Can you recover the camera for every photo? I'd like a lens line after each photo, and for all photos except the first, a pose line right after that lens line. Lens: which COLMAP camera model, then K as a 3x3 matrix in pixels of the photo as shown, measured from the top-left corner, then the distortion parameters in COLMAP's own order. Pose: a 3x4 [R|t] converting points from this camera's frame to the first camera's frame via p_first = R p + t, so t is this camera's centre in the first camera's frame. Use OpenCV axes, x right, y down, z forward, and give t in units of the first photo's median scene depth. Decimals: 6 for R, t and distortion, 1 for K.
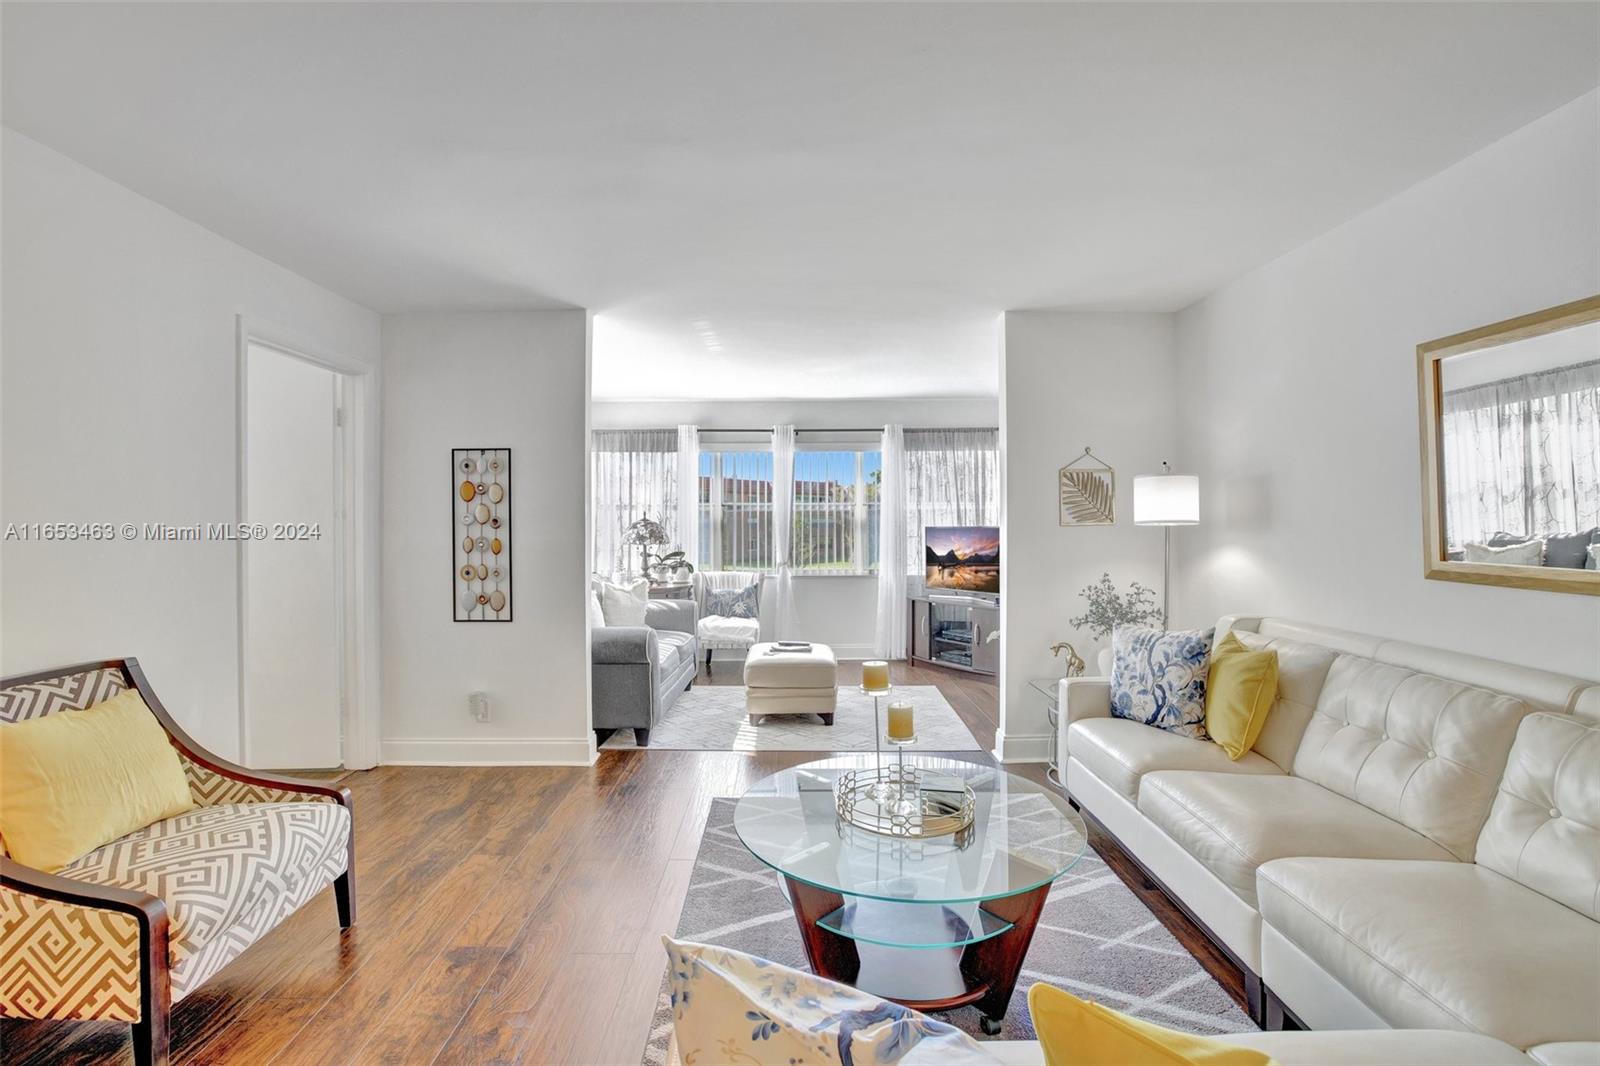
lens RADIAL K [[692.7, 0, 790.0], [0, 692.7, 525.7], [0, 0, 1]] dist [-0.041514, 0.013092]
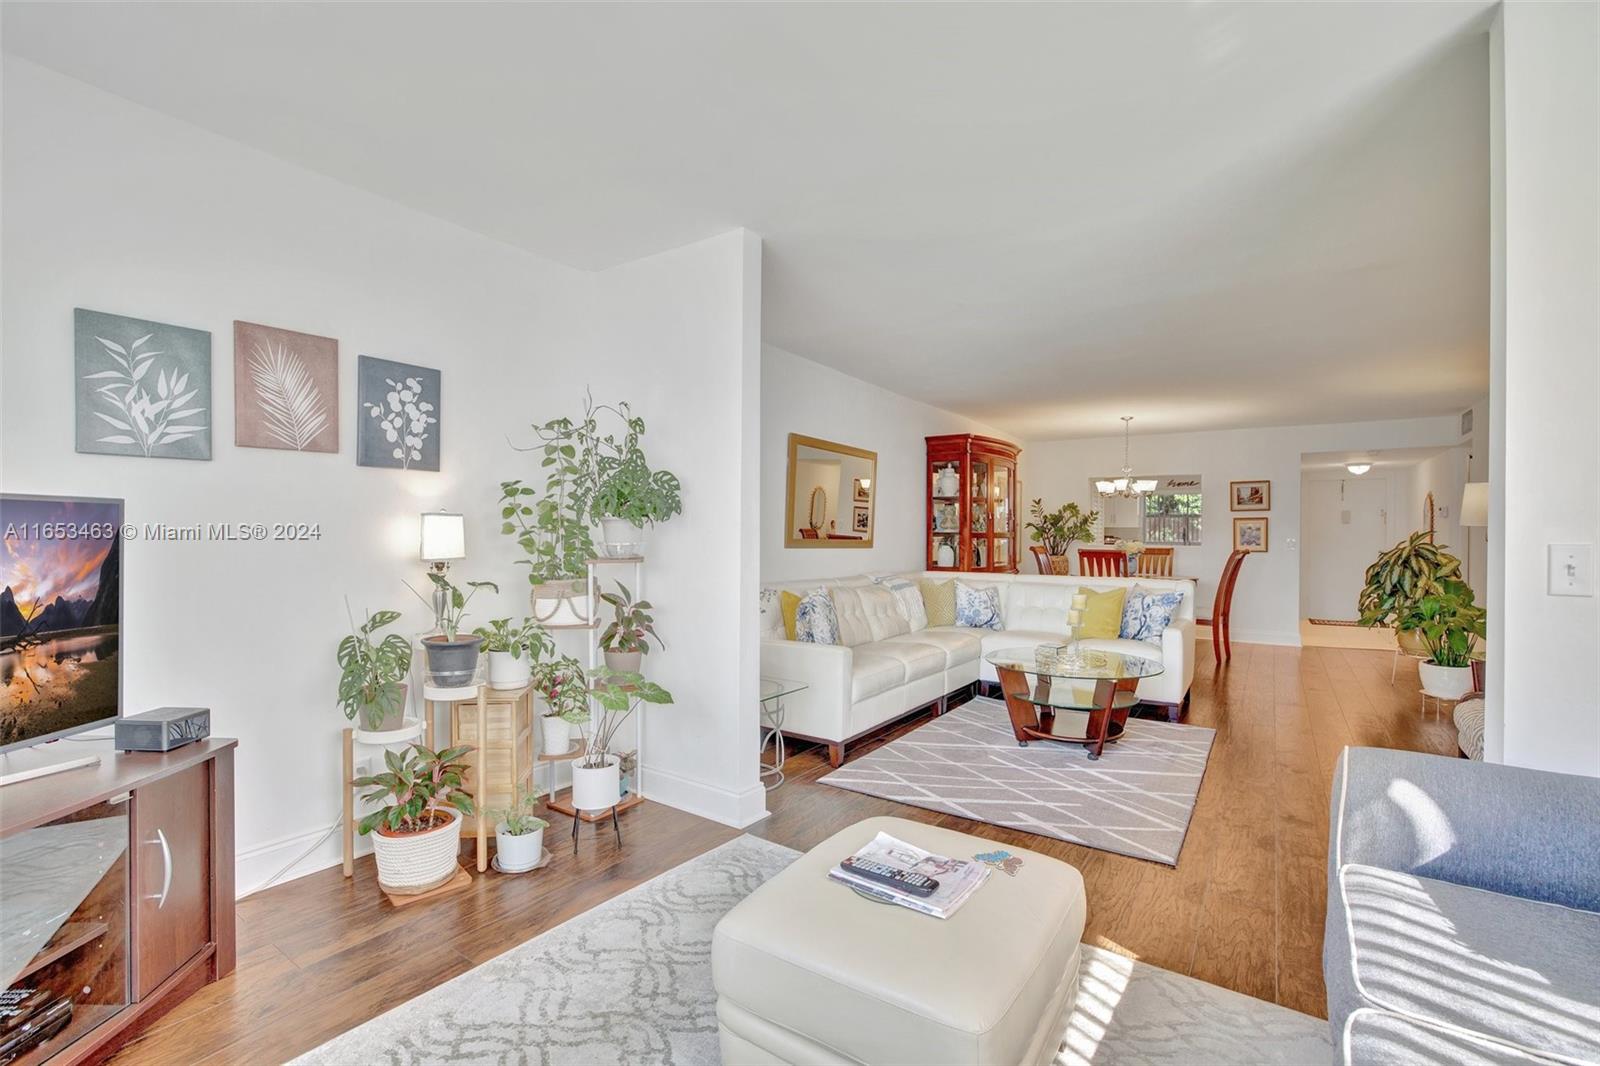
lens RADIAL K [[692.7, 0, 800.5], [0, 692.7, 542.4], [0, 0, 1]] dist [-0.041514, 0.013092]
pose [[-0.822410, -0.008315, 0.568834, -0.159364], [-0.003368, 0.999947, 0.009748, 0.023699], [-0.568885, 0.006101, -0.822394, 1.524428]]
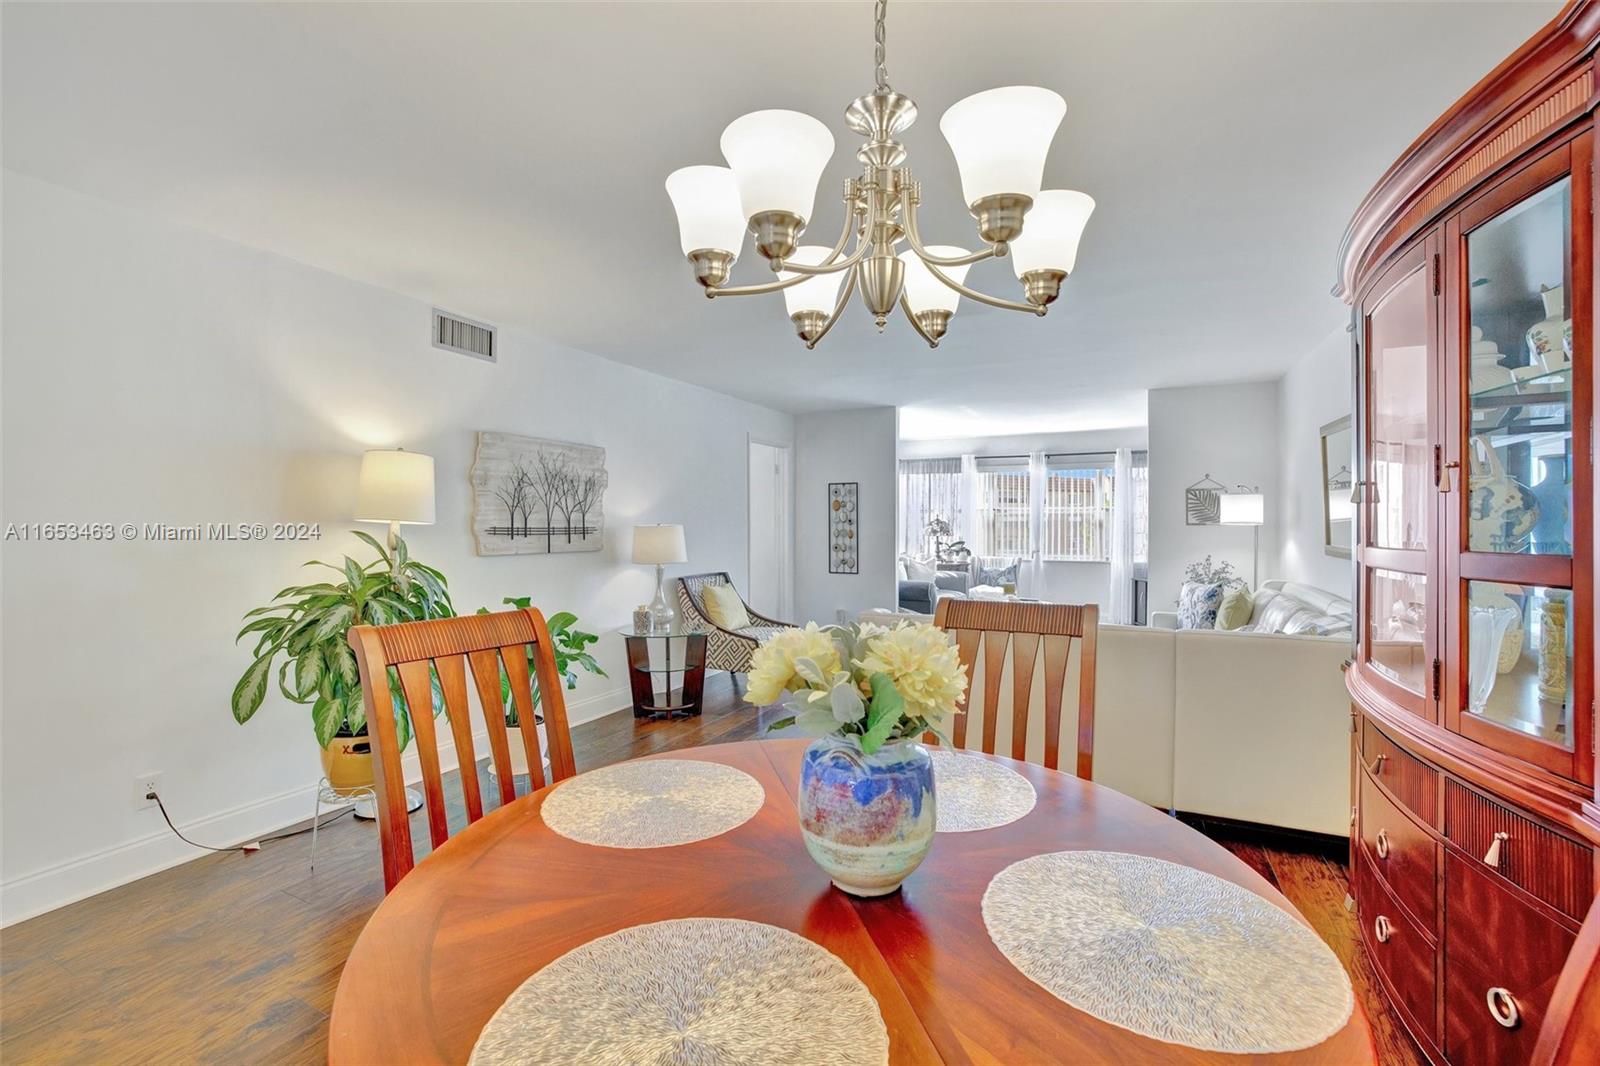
lens RADIAL K [[692.7, 0, 795.8], [0, 692.7, 520.6], [0, 0, 1]] dist [-0.041514, 0.013092]
pose [[0.900503, 0.002243, -0.434843, 0.253199], [-0.003976, 0.999987, -0.003077, -0.000705], [0.434831, 0.004500, 0.900501, -0.742698]]
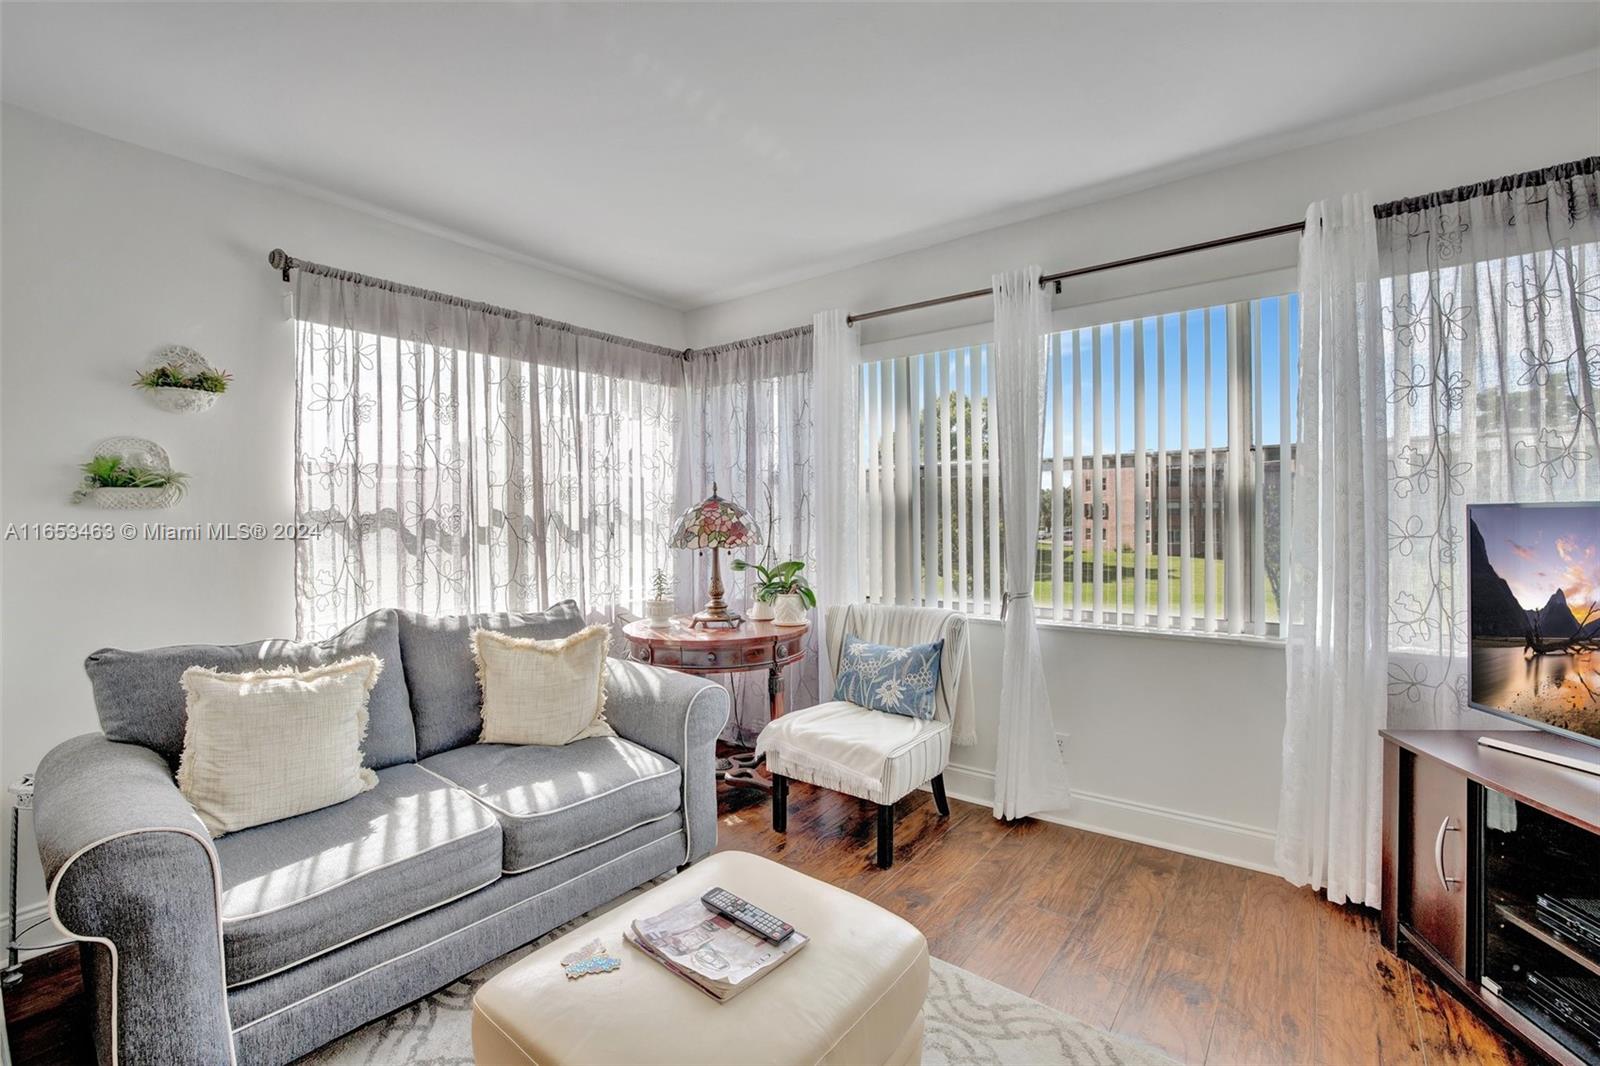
lens RADIAL K [[692.7, 0, 788.3], [0, 692.7, 526.5], [0, 0, 1]] dist [-0.041514, 0.013092]
pose [[0.785880, 0.004182, -0.618365, 0.231628], [0.007741, 0.999832, 0.016600, 0.005704], [0.618331, -0.017833, 0.785715, 0.949188]]
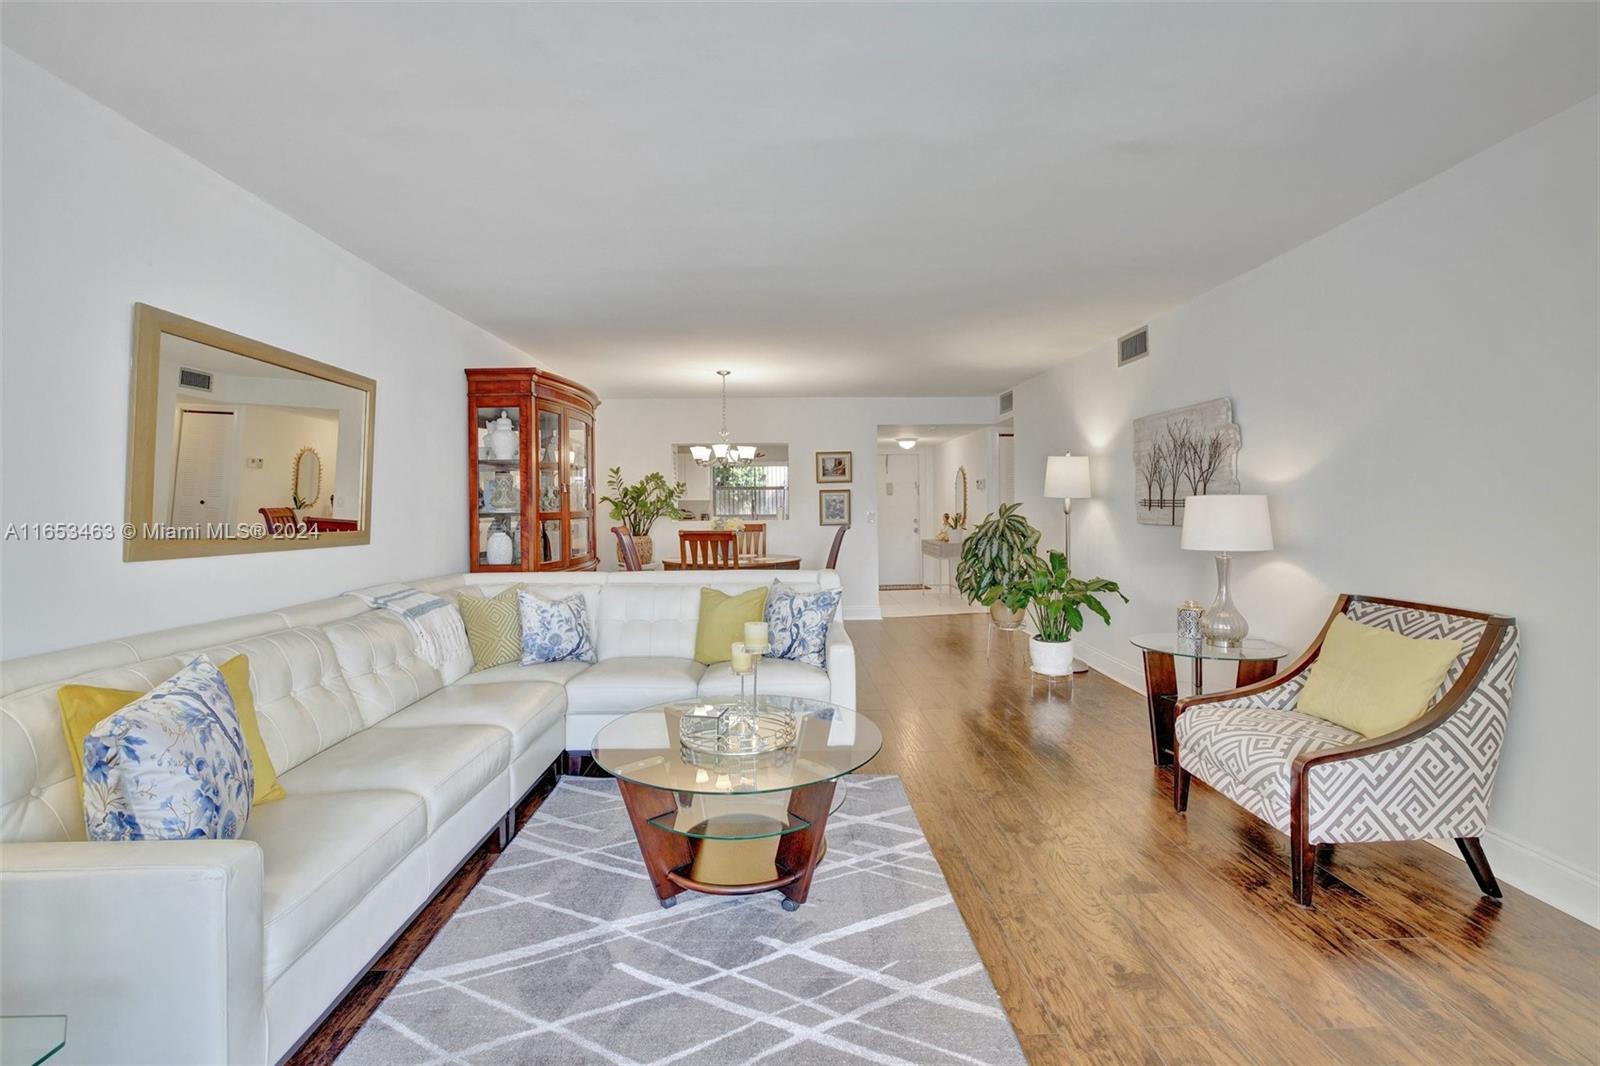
lens RADIAL K [[692.7, 0, 792.7], [0, 692.7, 502.8], [0, 0, 1]] dist [-0.041514, 0.013092]
pose [[-0.999787, 0.013973, -0.015218, 0.041665], [0.014038, 0.999893, -0.004213, 0.009352], [0.015158, -0.004426, -0.999875, 1.077737]]
